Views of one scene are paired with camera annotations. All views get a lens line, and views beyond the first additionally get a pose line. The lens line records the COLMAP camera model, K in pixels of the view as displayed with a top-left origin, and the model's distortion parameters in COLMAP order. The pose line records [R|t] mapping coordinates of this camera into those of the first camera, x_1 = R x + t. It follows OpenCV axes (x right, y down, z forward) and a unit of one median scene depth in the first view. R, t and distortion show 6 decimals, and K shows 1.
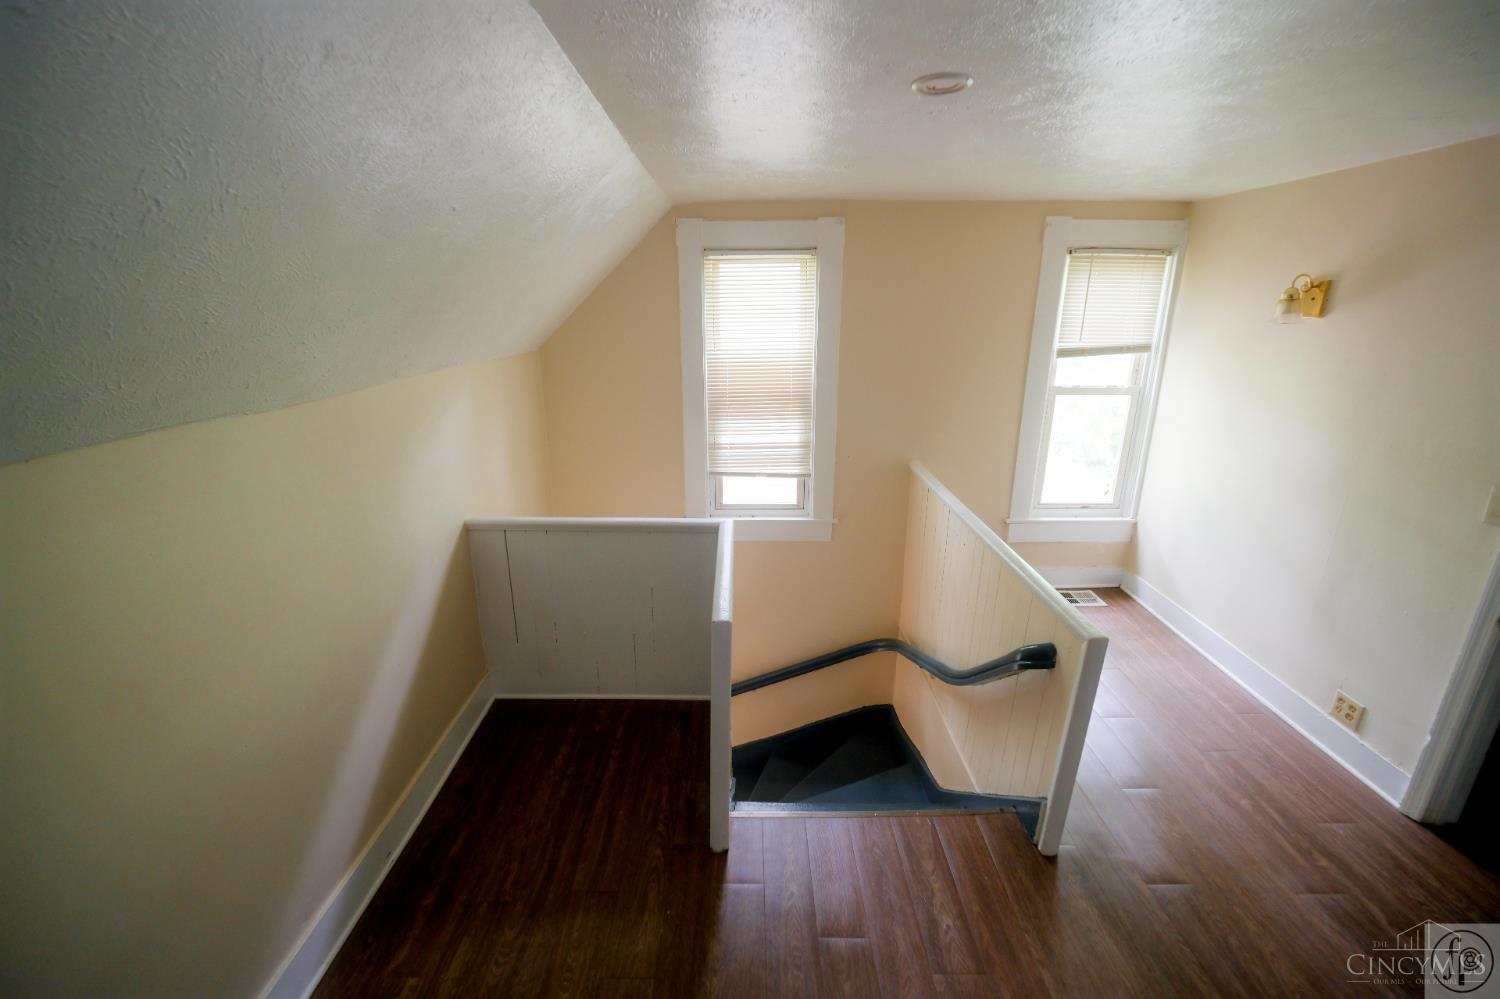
lens RADIAL K [[612.3, 0, 746.4], [0, 612.3, 495.3], [0, 0, 1]] dist [-0.002581, -0.000319]
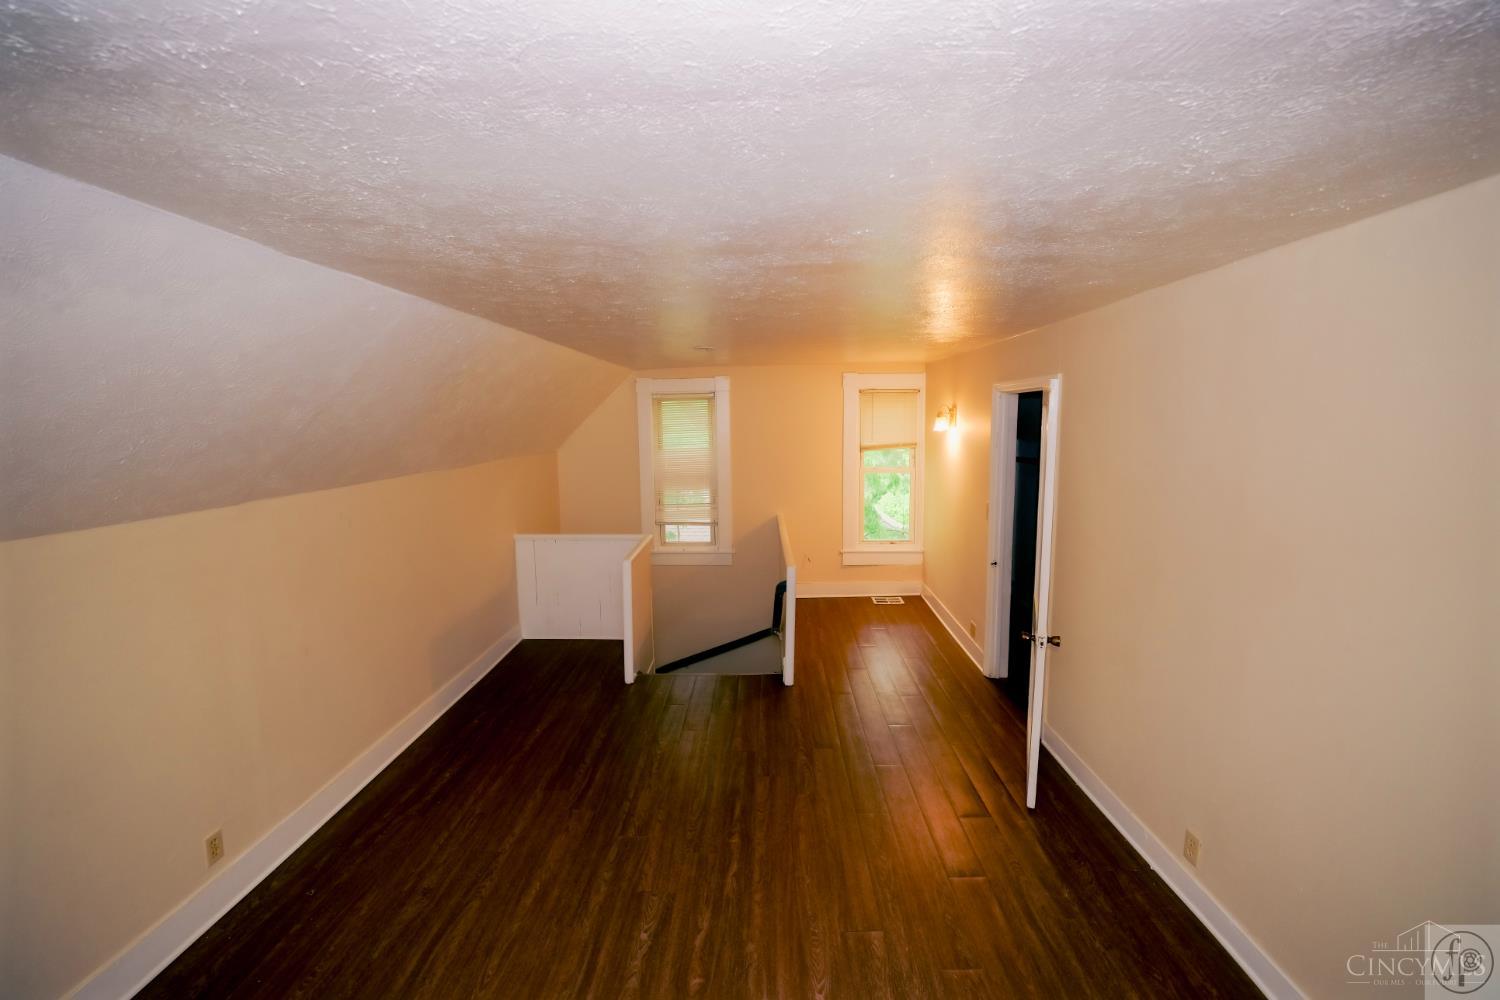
lens RADIAL K [[612.3, 0, 751.1], [0, 612.3, 493.7], [0, 0, 1]] dist [-0.002581, -0.000319]
pose [[0.999175, -0.011134, -0.039064, 0.284927], [0.004317, 0.985358, -0.170441, 0.186672], [0.040390, 0.170132, 0.984593, -0.691965]]
